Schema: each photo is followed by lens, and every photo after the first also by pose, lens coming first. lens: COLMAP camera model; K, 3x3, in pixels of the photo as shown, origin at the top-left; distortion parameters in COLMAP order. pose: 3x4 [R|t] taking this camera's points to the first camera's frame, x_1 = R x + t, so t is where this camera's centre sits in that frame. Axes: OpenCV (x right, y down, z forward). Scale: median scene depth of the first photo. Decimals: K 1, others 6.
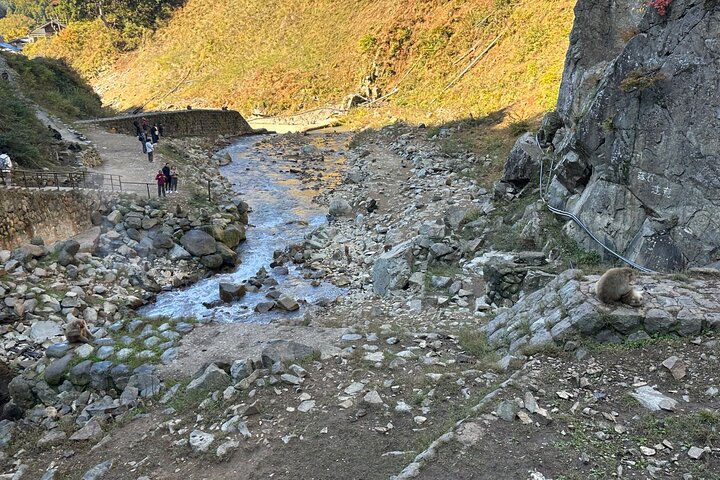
lens RADIAL K [[609.0, 0, 360.9], [0, 609.0, 261.5], [0, 0, 1]] dist [0.151871, -0.270094]
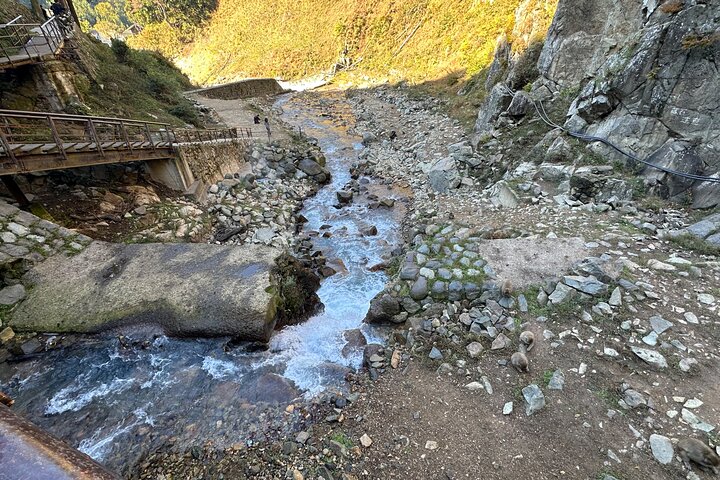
lens RADIAL K [[311.9, 0, 360.0], [0, 311.9, 250.2], [0, 0, 1]] dist [-0.003058, -0.000092]
pose [[0.992432, -0.099777, 0.071581, -0.169288], [0.076341, 0.957894, 0.276787, -0.030859], [-0.096184, -0.269228, 0.958261, 0.089628]]
